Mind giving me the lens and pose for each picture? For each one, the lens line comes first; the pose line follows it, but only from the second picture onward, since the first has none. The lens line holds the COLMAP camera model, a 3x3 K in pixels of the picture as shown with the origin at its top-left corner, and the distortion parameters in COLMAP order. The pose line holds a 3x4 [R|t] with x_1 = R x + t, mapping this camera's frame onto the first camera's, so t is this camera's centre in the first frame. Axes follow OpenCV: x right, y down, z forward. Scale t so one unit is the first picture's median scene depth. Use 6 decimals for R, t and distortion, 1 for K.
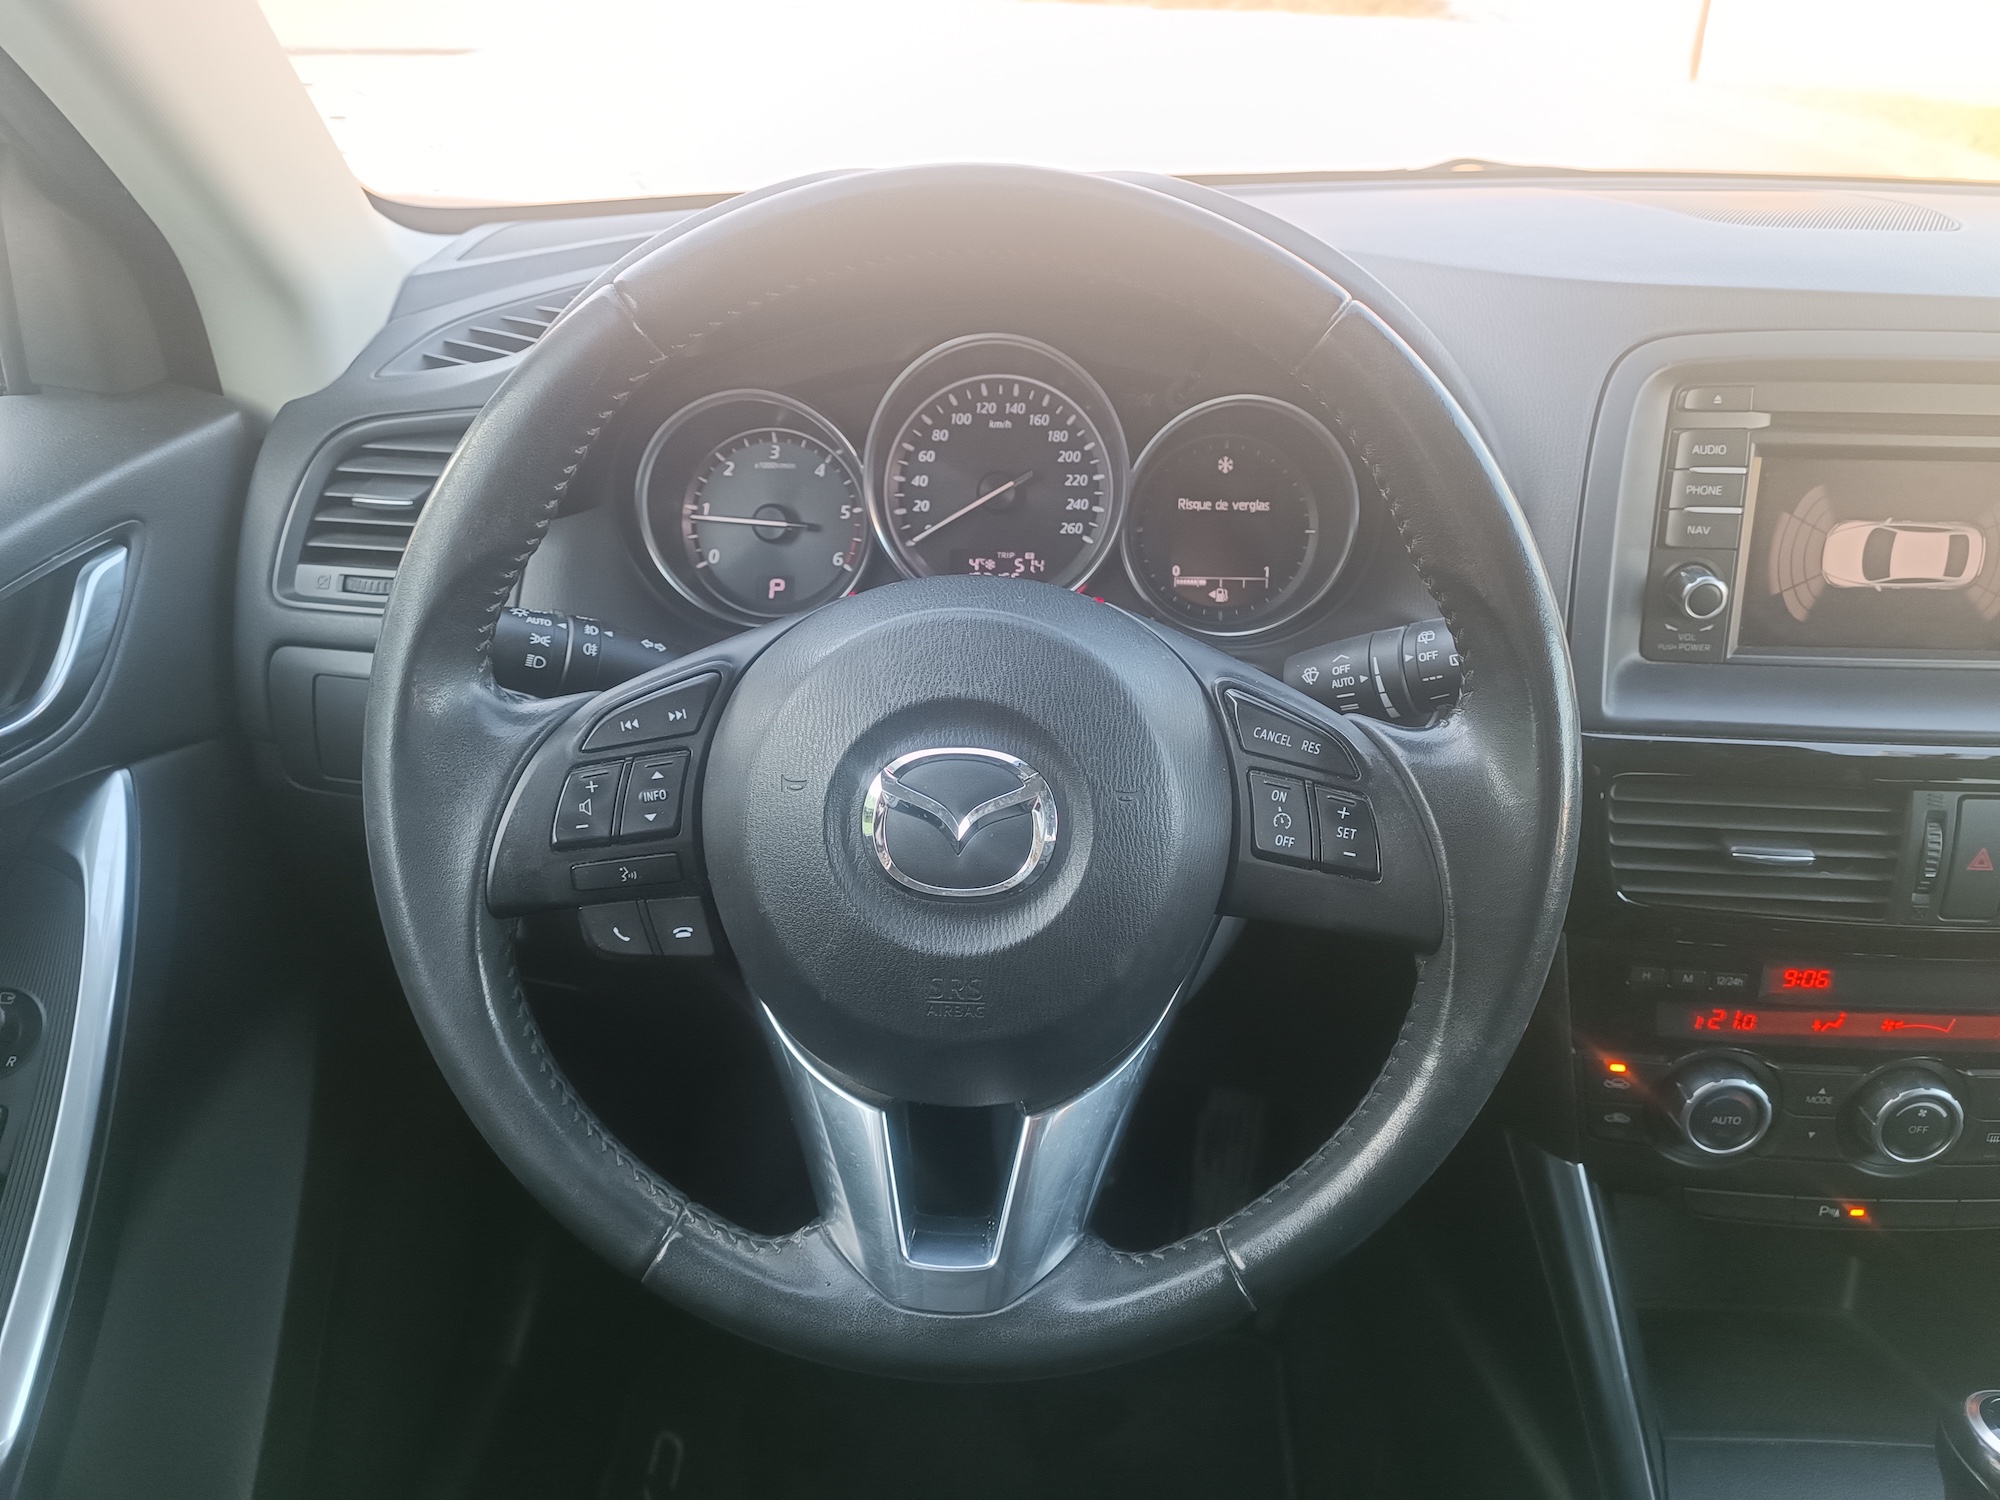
lens RADIAL K [[1480.1, 0, 988.0], [0, 1480.1, 756.1], [0, 0, 1]] dist [0.023847, -0.032216]
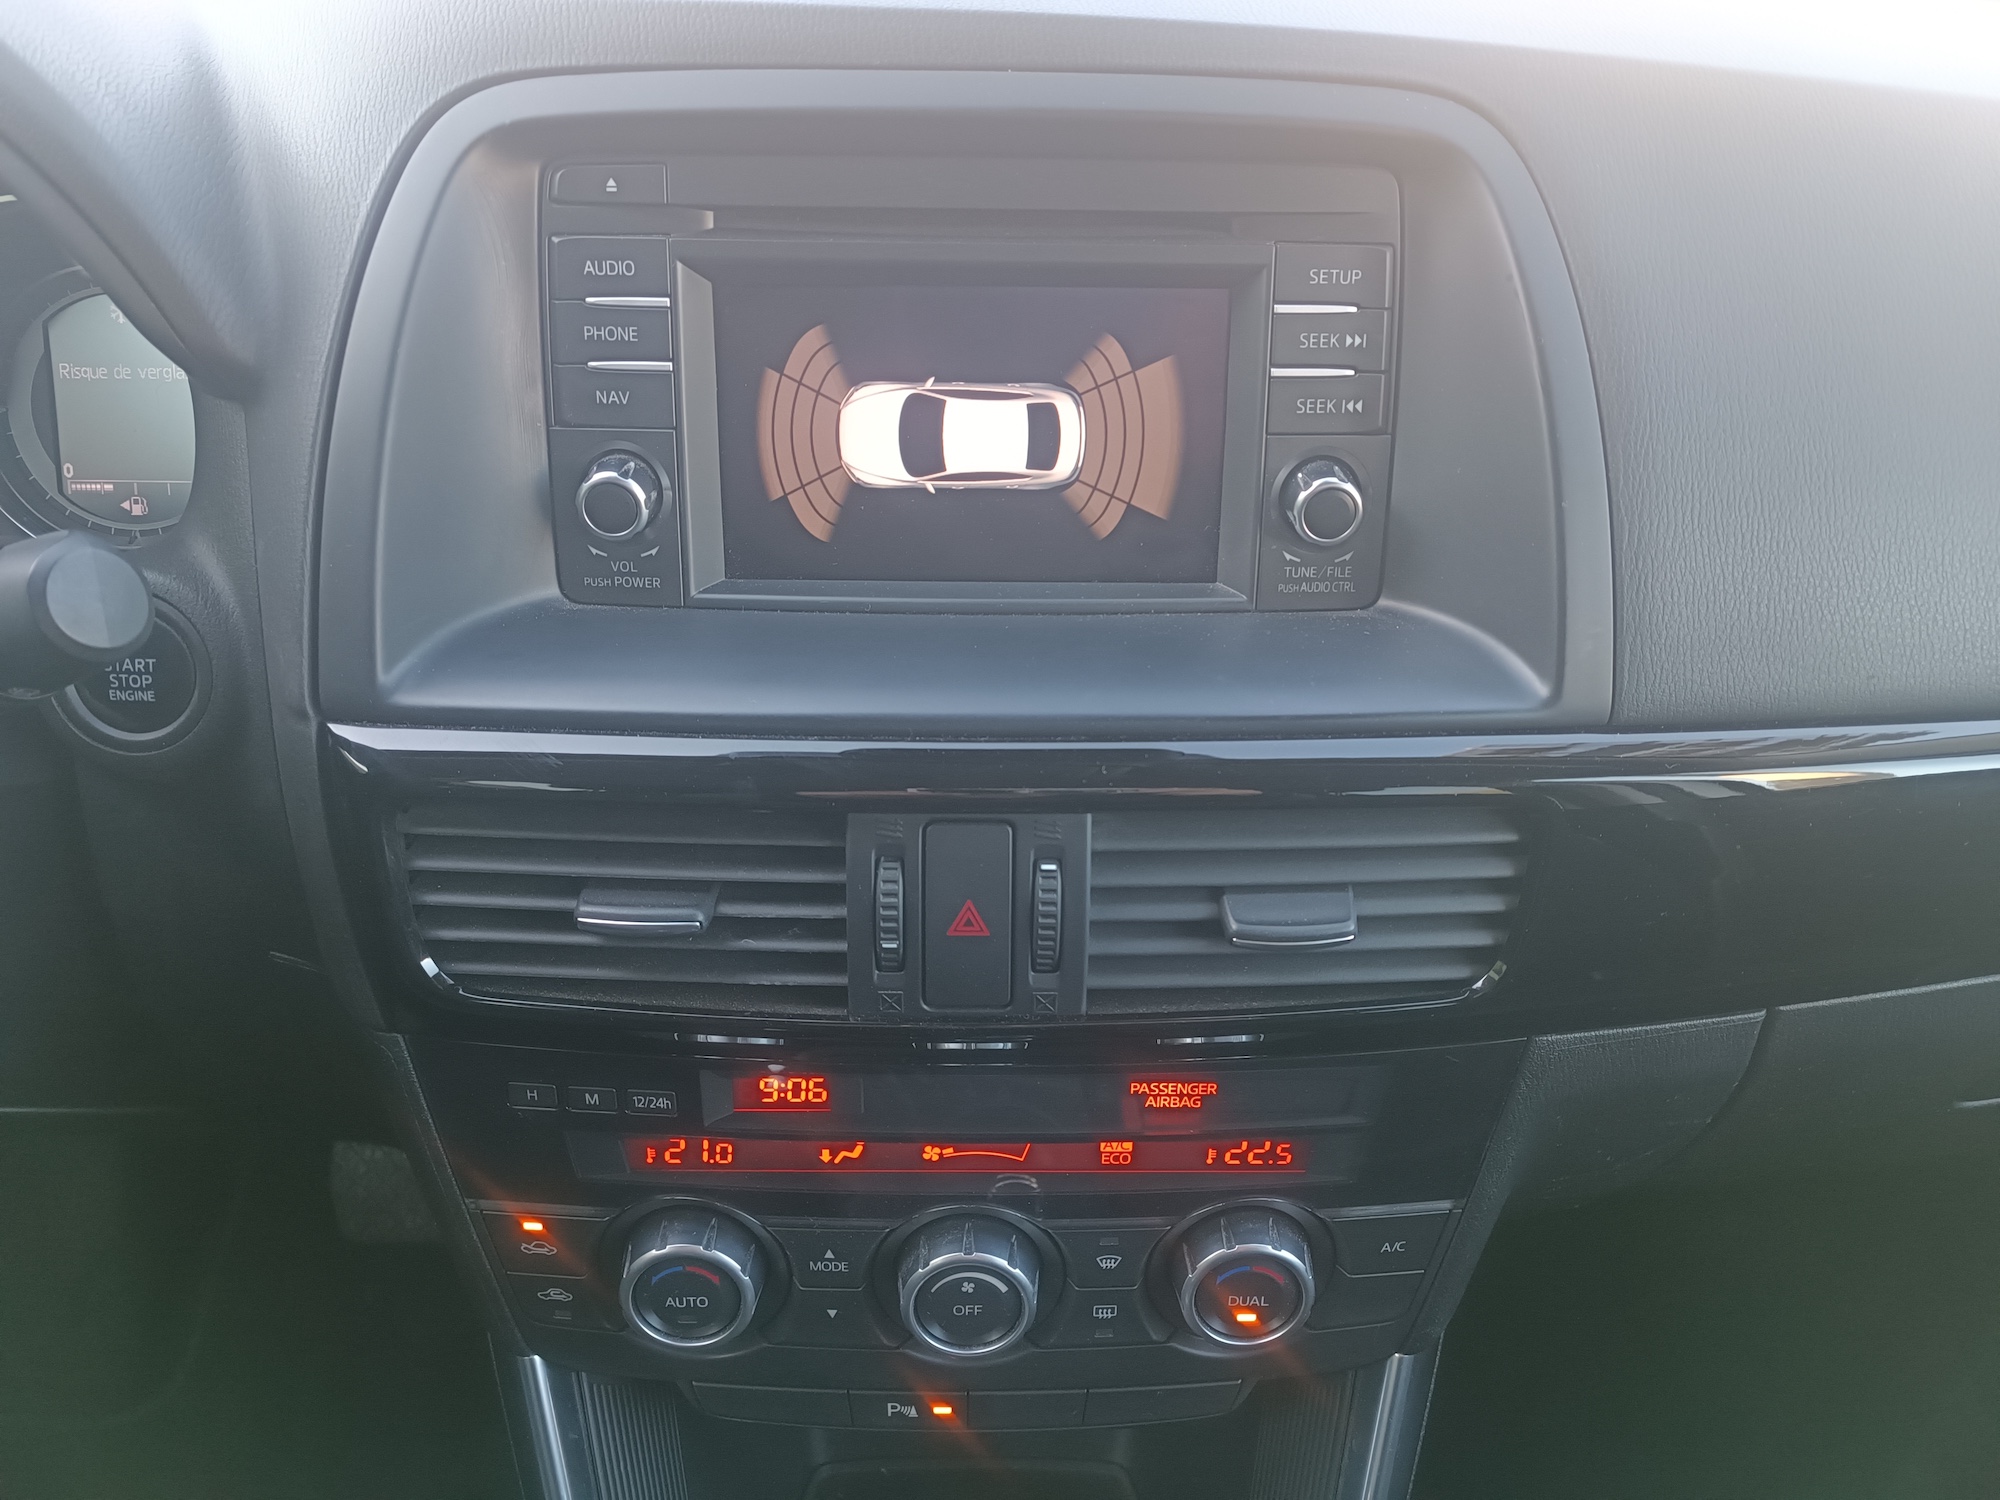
lens RADIAL K [[1480.1, 0, 1004.6], [0, 1480.1, 758.9], [0, 0, 1]] dist [0.023847, -0.032216]
pose [[0.999003, -0.016129, 0.041625, 0.534331], [0.013626, 0.998122, 0.059729, -0.029069], [-0.042510, -0.059102, 0.997346, 0.304411]]
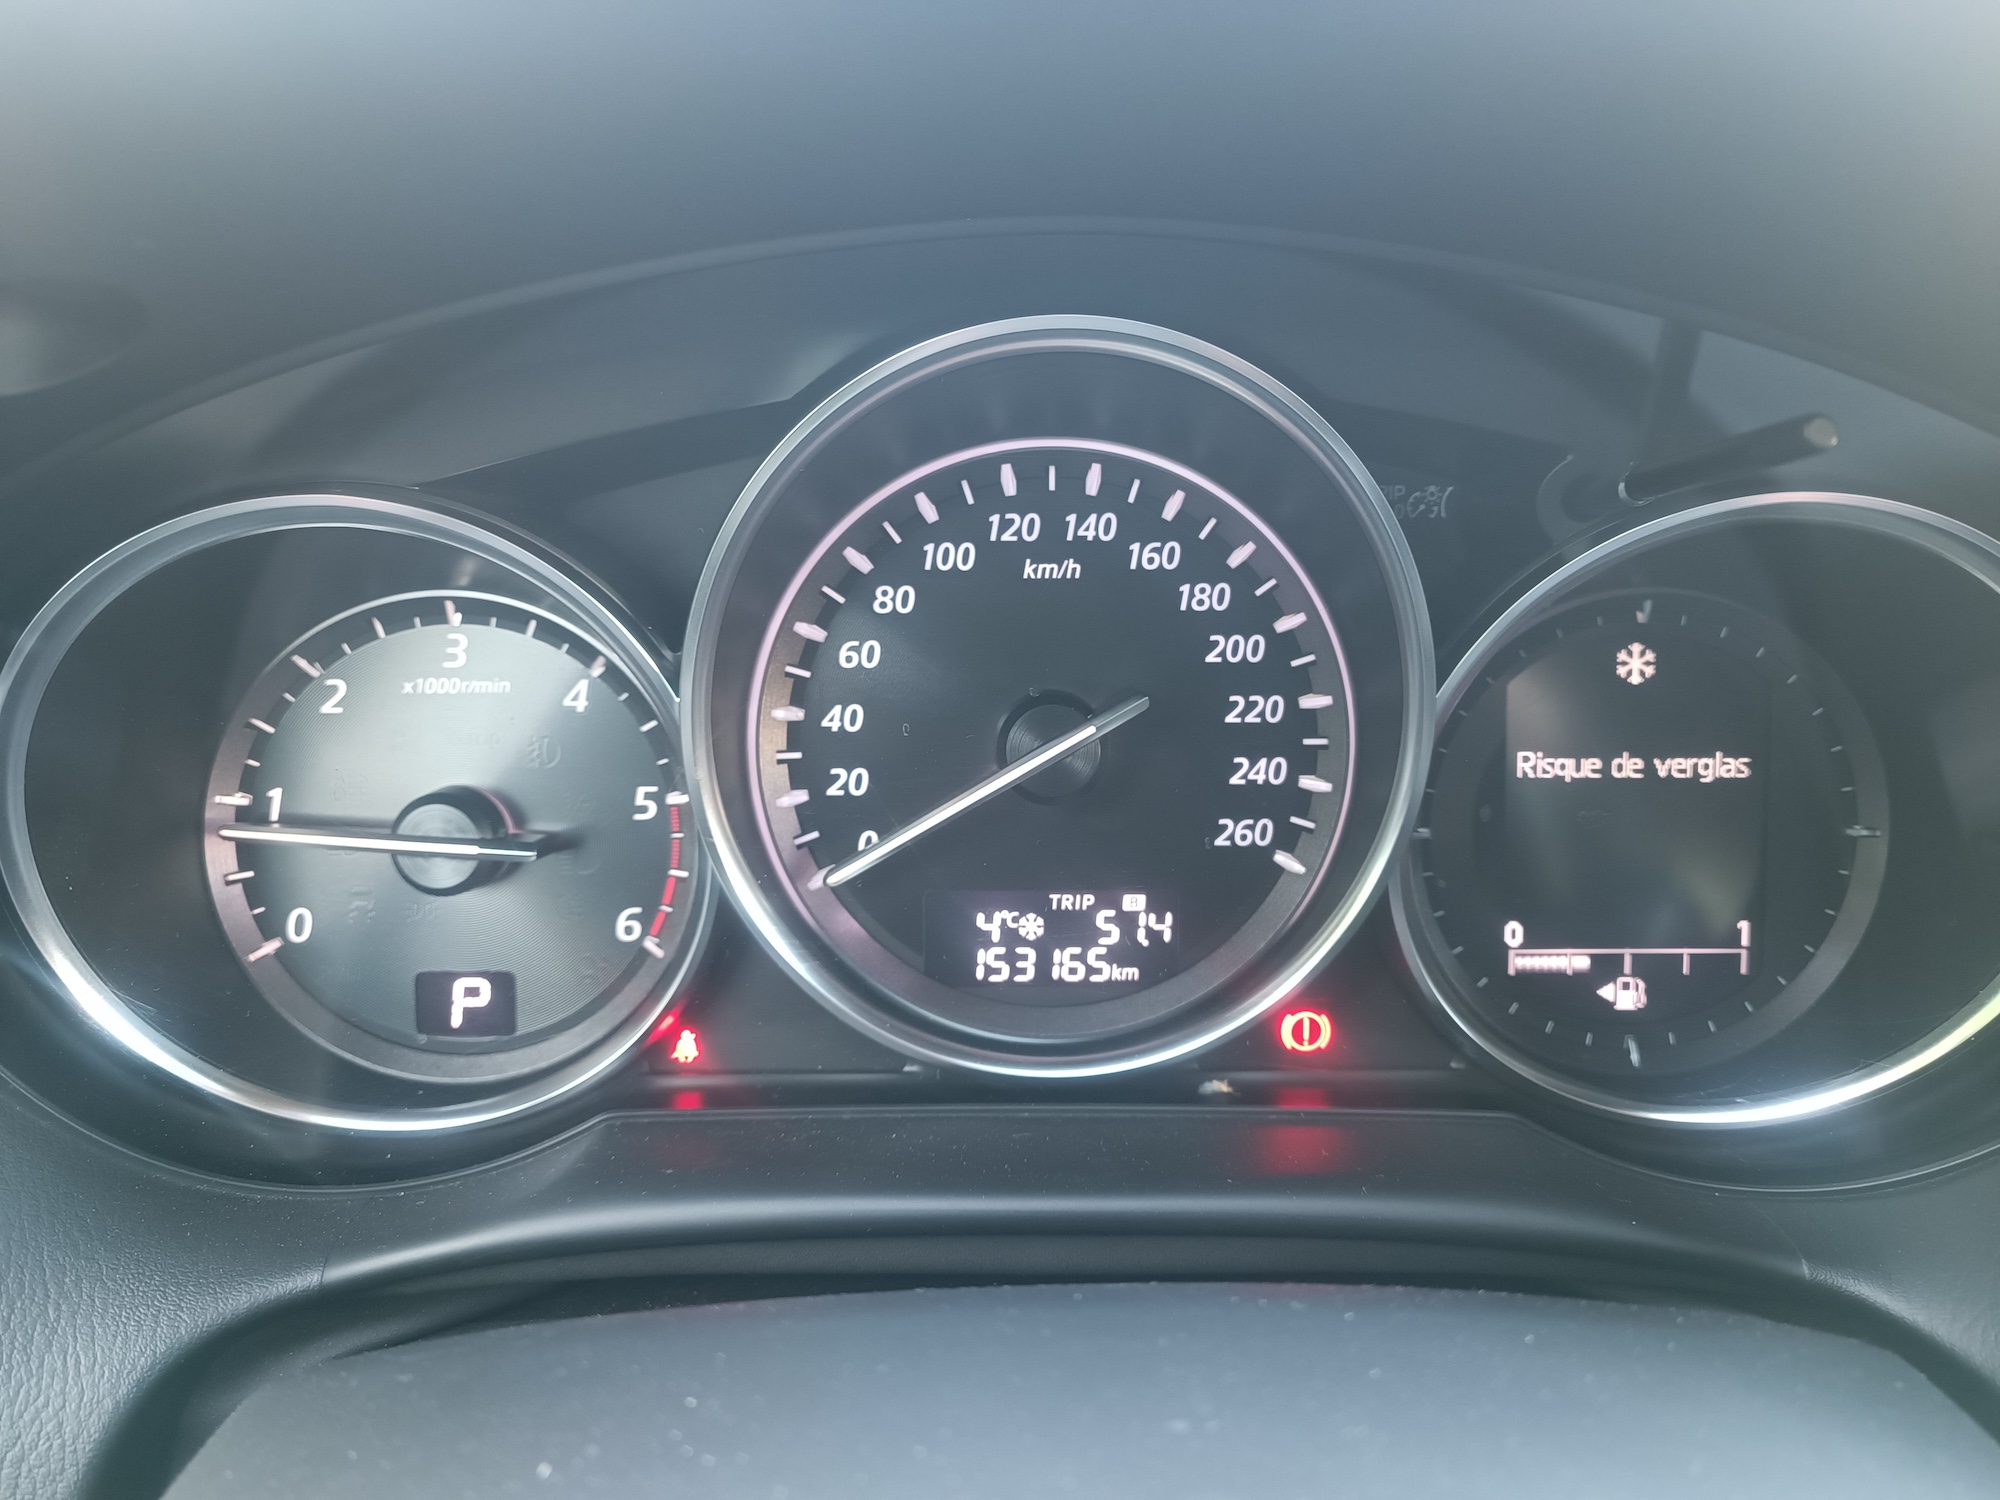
lens RADIAL K [[1480.1, 0, 1001.5], [0, 1480.1, 755.0], [0, 0, 1]] dist [0.023847, -0.032216]
pose [[0.998523, -0.022730, 0.049344, -0.024751], [0.026156, 0.997210, -0.069922, -0.151247], [-0.047617, 0.071109, 0.996331, 0.630191]]
